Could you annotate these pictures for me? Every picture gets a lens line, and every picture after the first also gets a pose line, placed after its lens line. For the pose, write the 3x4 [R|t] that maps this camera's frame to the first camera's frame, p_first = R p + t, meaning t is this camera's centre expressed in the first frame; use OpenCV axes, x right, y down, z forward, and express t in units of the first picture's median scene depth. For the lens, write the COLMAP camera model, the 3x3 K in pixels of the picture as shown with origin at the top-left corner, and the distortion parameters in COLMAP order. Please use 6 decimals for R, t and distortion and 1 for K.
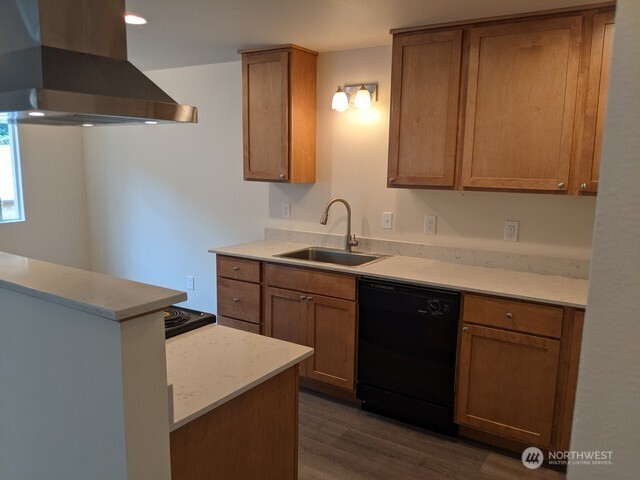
lens RADIAL K [[511.8, 0, 320.3], [0, 511.8, 241.1], [0, 0, 1]] dist [-0.008542, -0.009607]
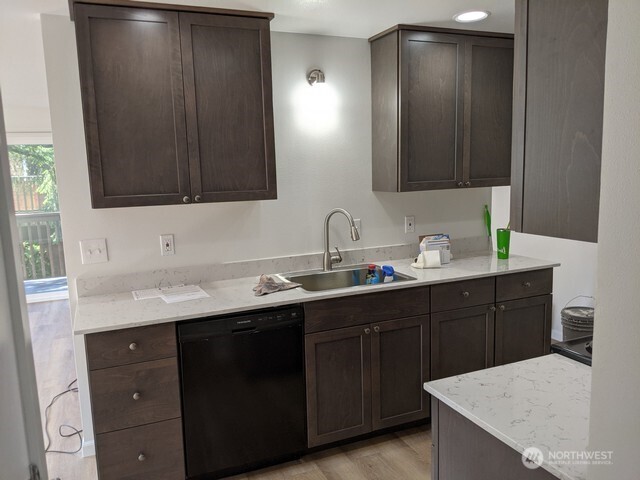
lens RADIAL K [[511.8, 0, 319.5], [0, 511.8, 241.0], [0, 0, 1]] dist [-0.008542, -0.009607]
pose [[0.534895, -0.165760, 0.828499, -0.675509], [0.181423, 0.980228, 0.078987, -0.100989], [-0.825211, 0.108059, 0.554391, 0.535948]]
